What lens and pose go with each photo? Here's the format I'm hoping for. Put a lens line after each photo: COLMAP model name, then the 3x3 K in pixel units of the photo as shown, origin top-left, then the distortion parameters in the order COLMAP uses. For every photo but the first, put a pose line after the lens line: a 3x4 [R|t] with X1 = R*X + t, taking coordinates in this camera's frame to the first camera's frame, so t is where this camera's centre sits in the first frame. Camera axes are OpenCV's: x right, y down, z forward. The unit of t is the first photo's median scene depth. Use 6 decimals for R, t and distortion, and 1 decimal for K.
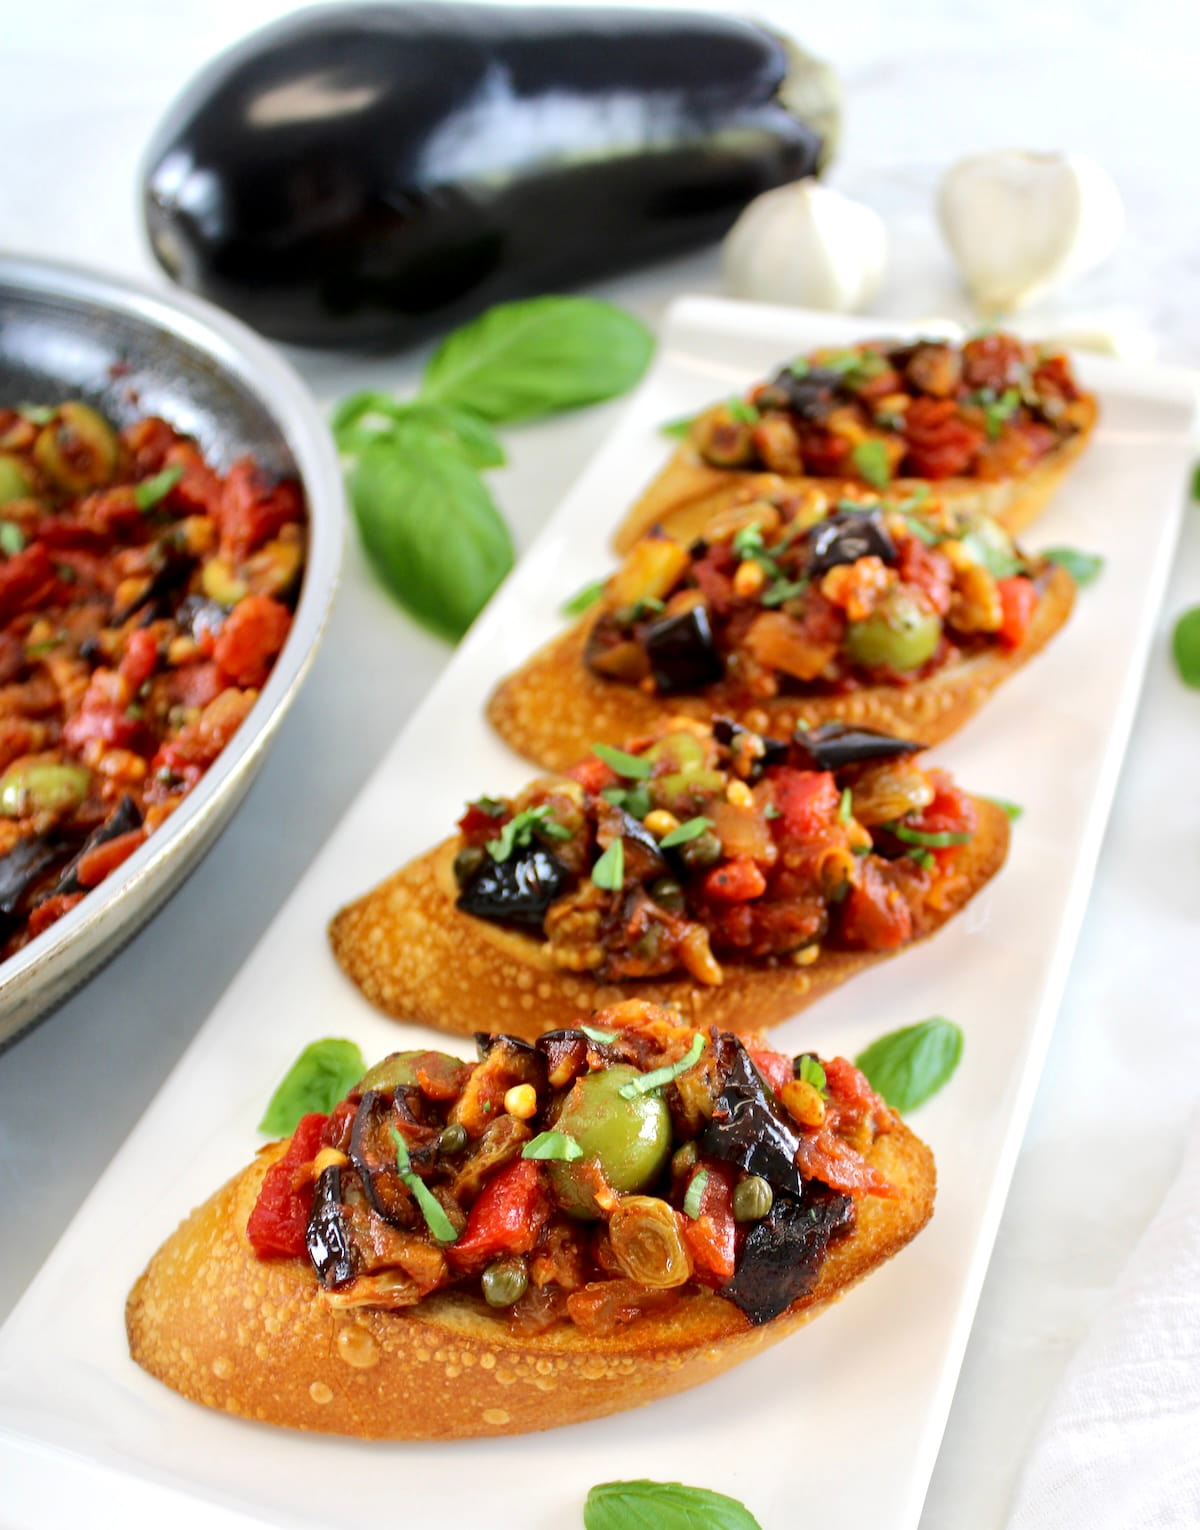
lens RADIAL K [[1767.9, 0, 603.7], [0, 1767.9, 832.8], [0, 0, 1]] dist [-0.137925, 0.027678]
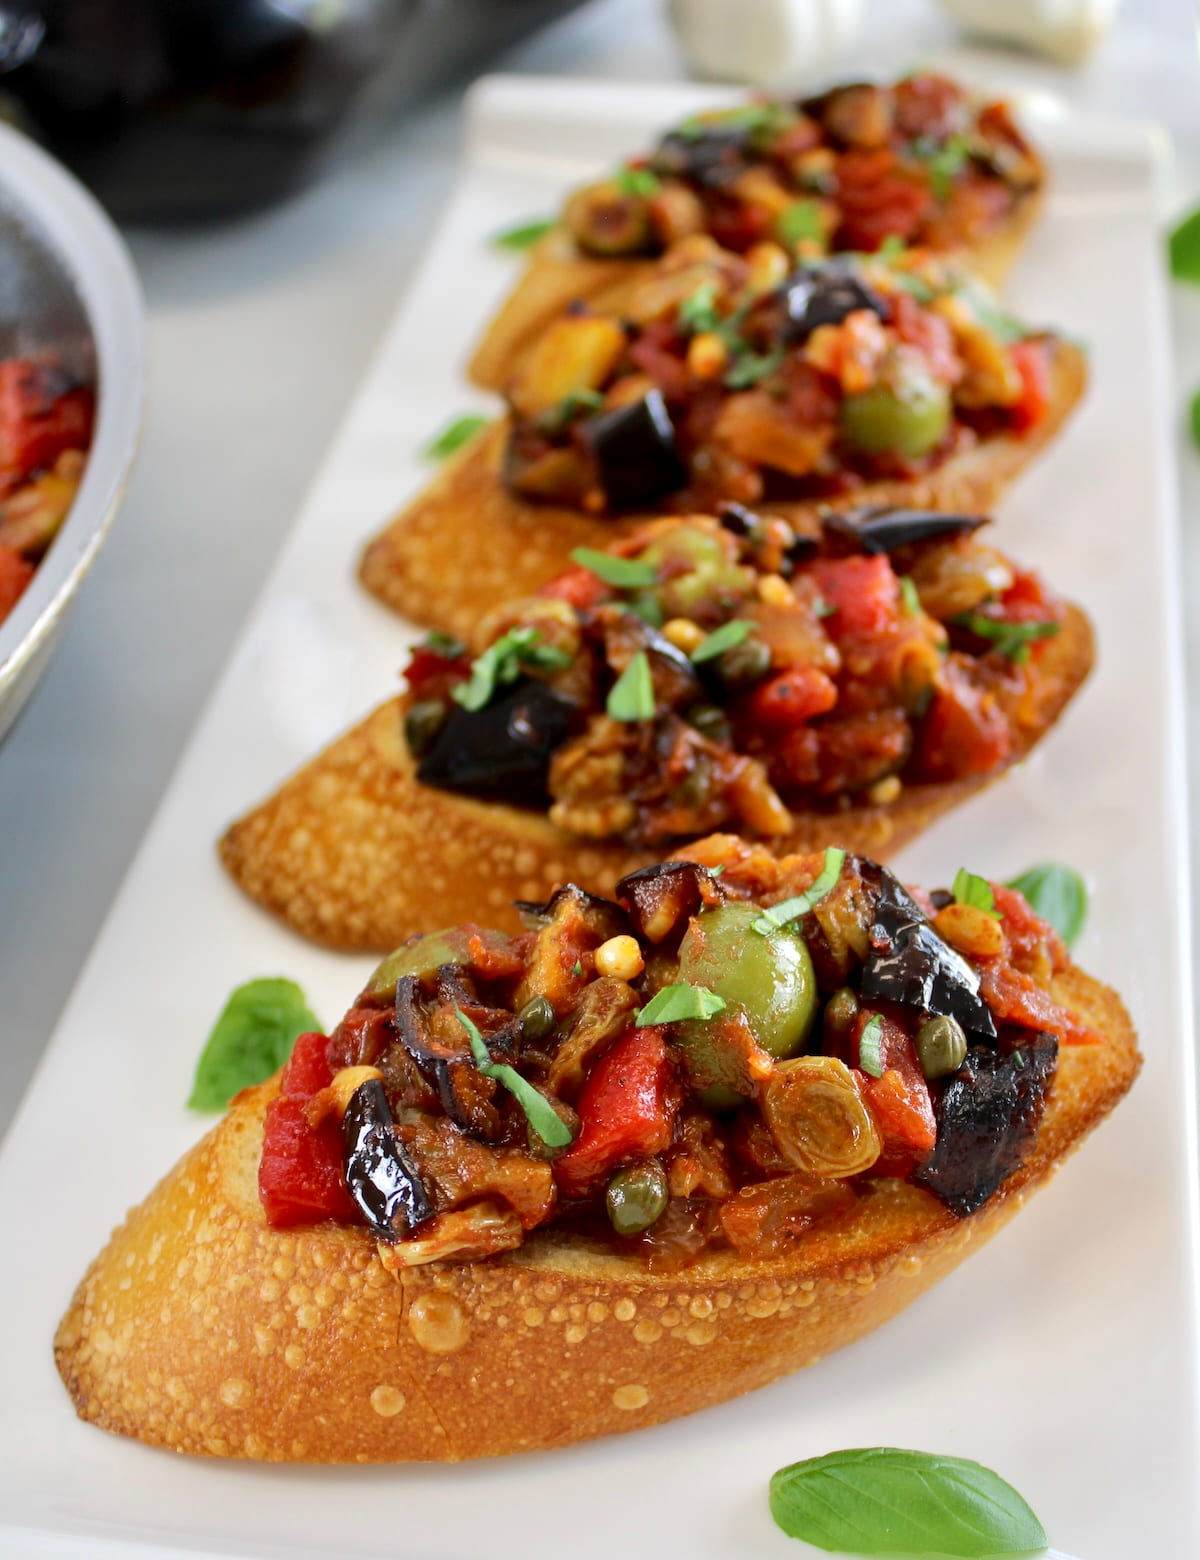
lens RADIAL K [[2327.5, 0, 600.0], [0, 2327.5, 780.0], [0, 0, 1]] dist [-0.159665, 0.159545]
pose [[0.981458, -0.099811, 0.163637, -0.198056], [0.111376, 0.991775, -0.063076, 0.132341], [-0.155996, 0.080132, 0.984502, 0.029286]]
